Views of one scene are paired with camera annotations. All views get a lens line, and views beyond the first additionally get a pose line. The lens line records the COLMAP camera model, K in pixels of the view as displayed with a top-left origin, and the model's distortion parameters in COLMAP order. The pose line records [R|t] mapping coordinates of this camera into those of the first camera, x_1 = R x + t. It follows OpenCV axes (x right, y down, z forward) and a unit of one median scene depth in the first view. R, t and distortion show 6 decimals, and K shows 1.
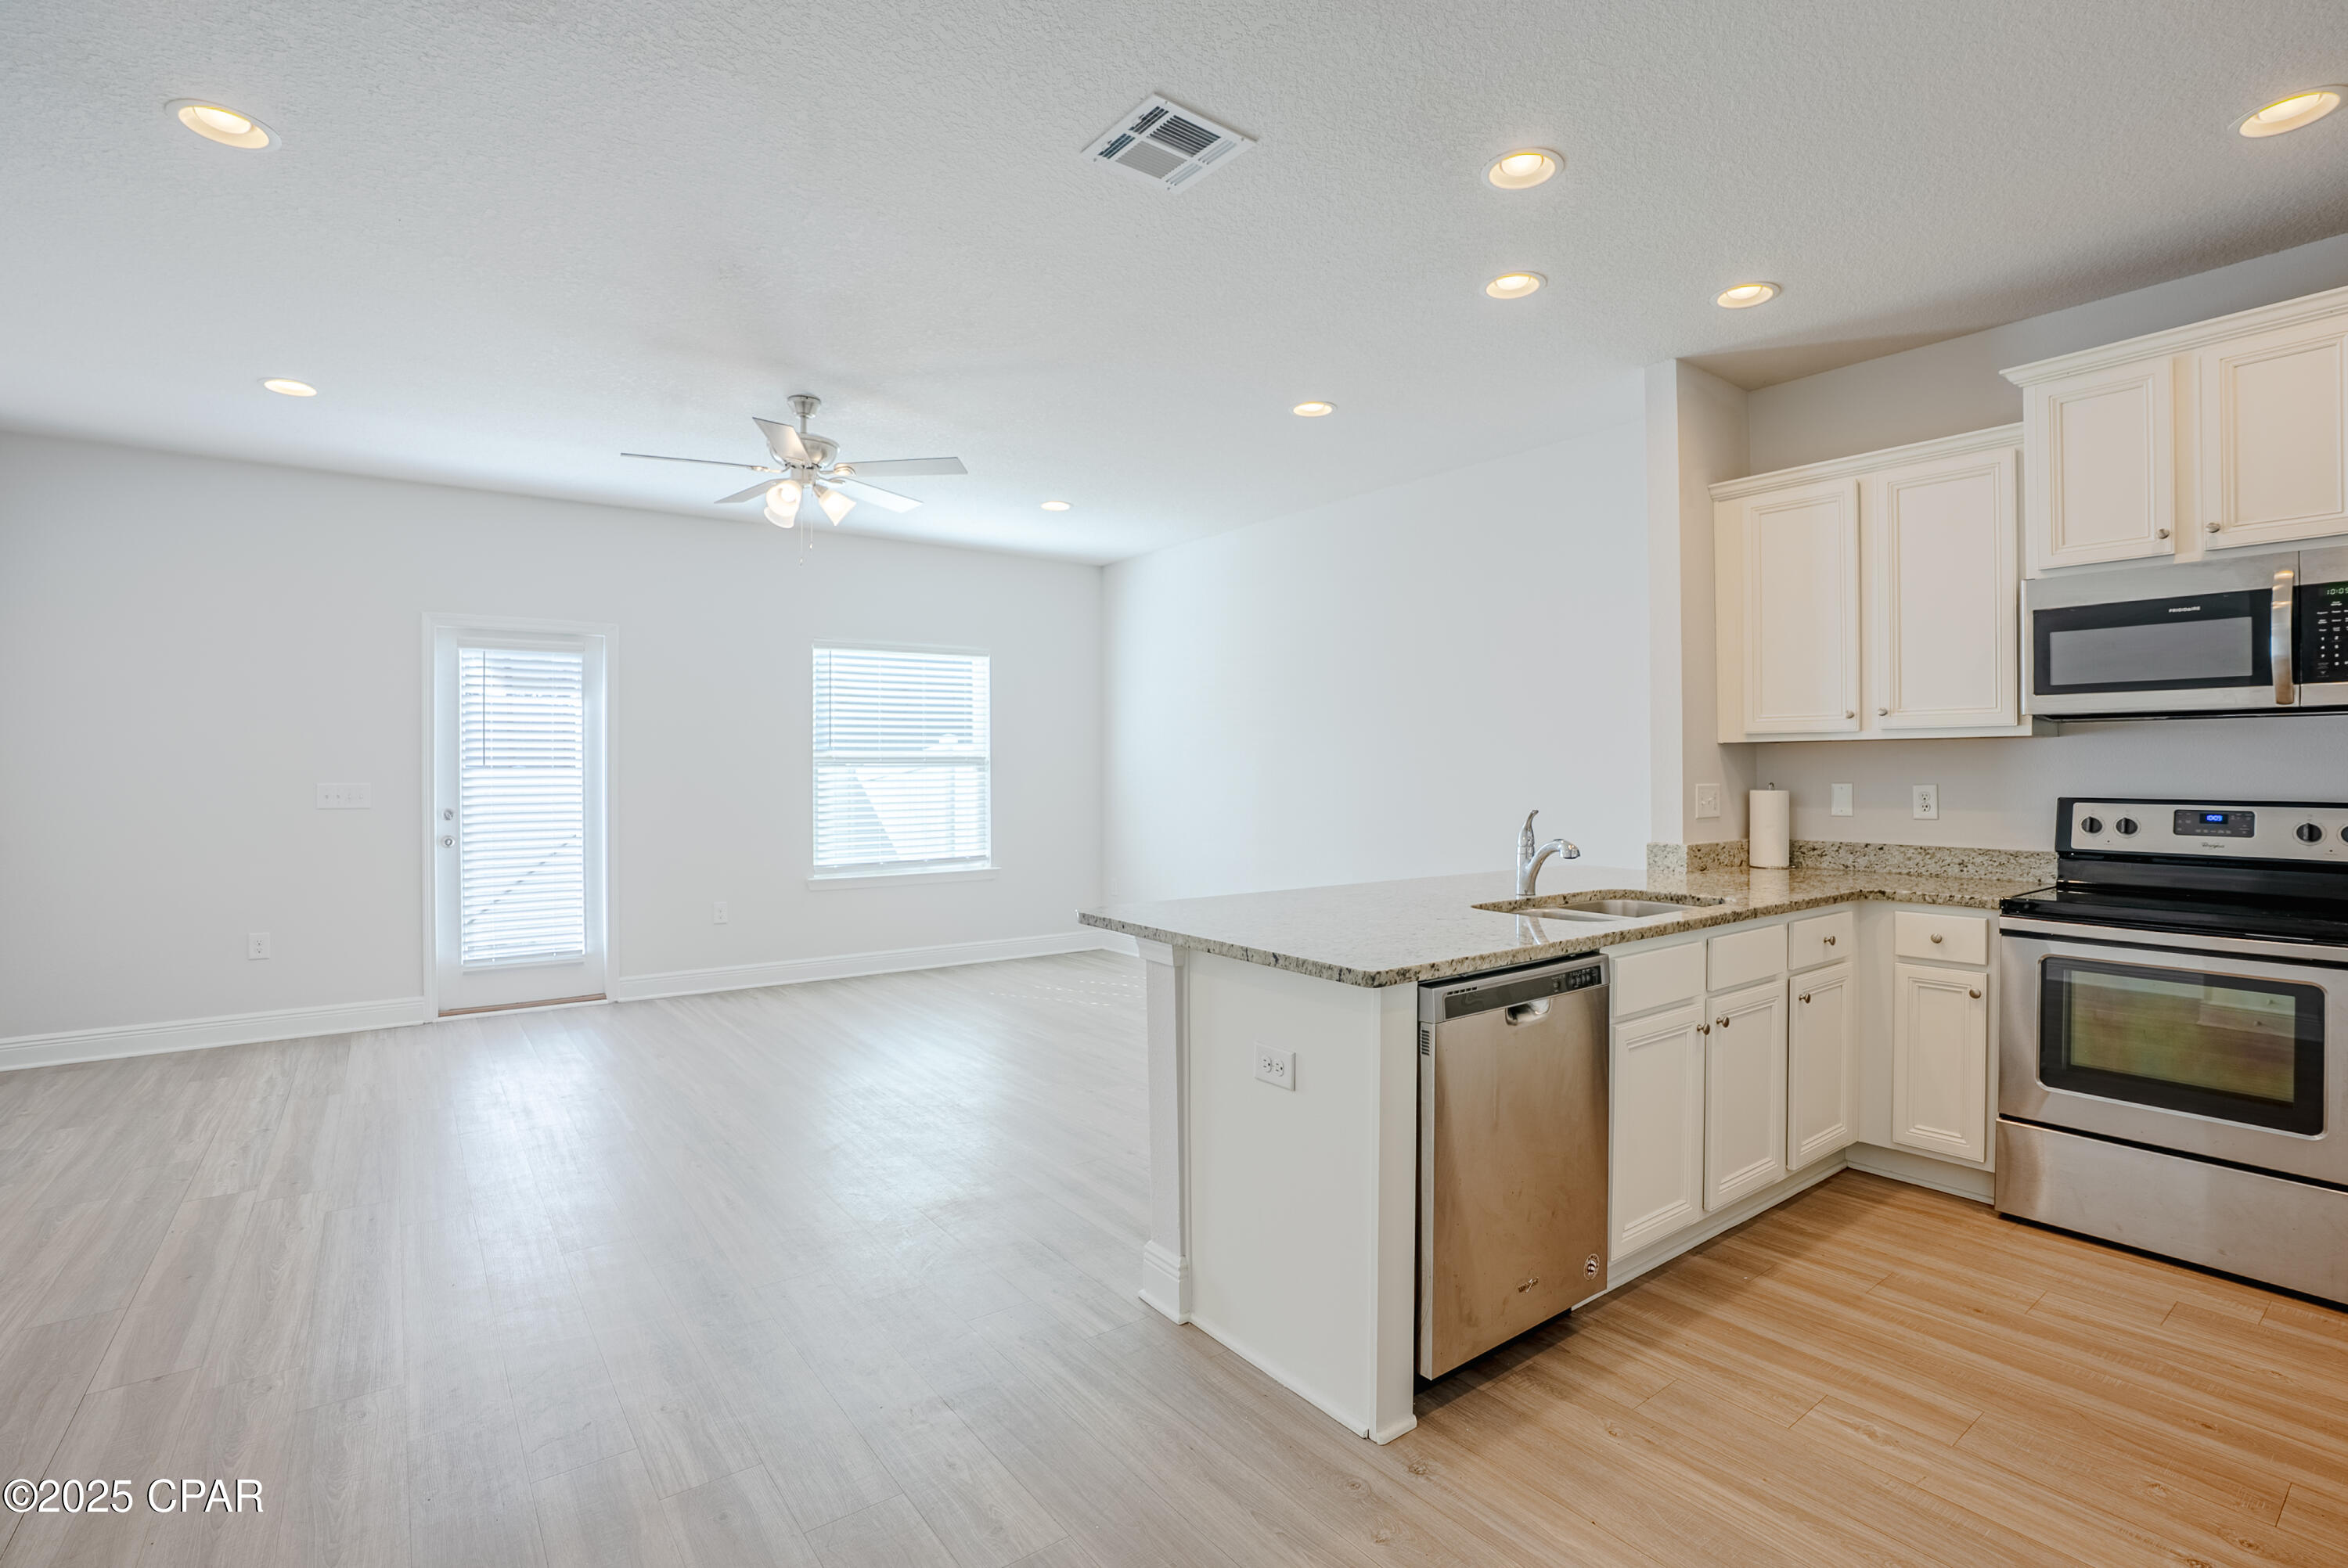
lens RADIAL K [[1066.5, 0, 1184.9], [0, 1066.5, 763.5], [0, 0, 1]] dist [-0.029247, 0.002726]
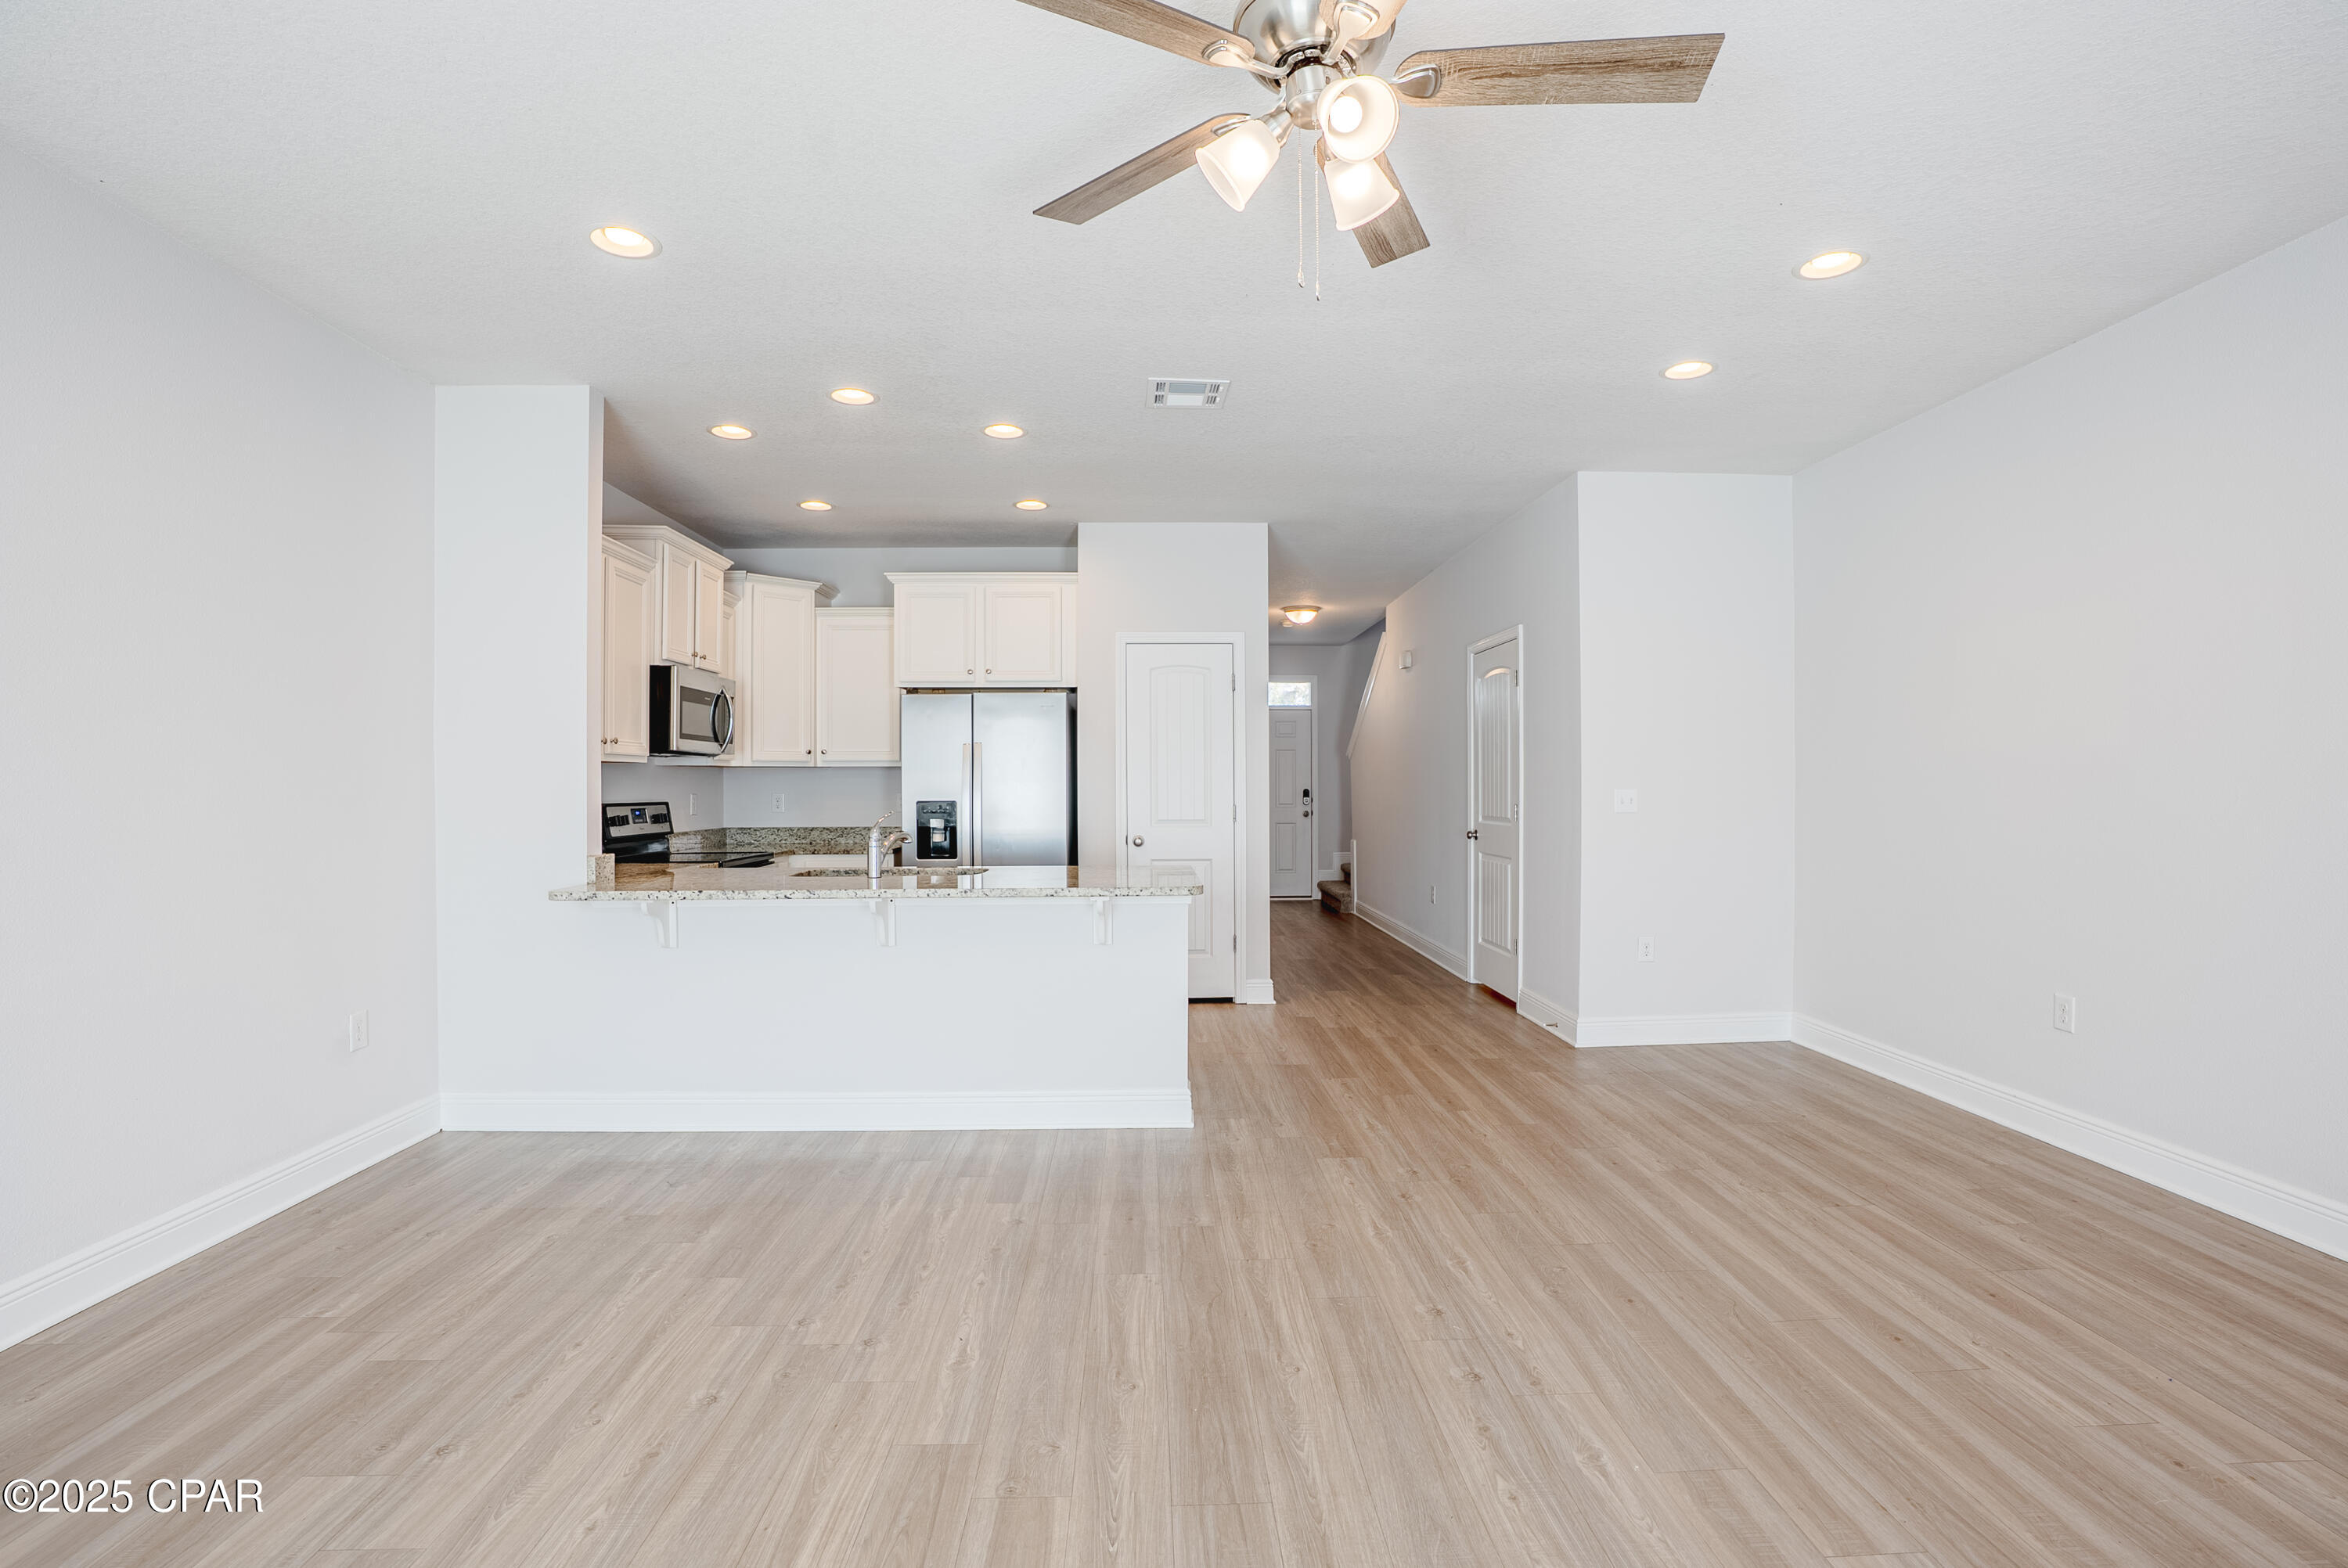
lens RADIAL K [[1095.2, 0, 1186.5], [0, 1095.2, 778.2], [0, 0, 1]] dist [-0.054255, 0.011563]
pose [[-0.824033, 0.009852, 0.566456, -0.423929], [0.002567, 0.999903, -0.013656, 0.010891], [-0.566536, -0.009798, -0.823979, 1.052367]]
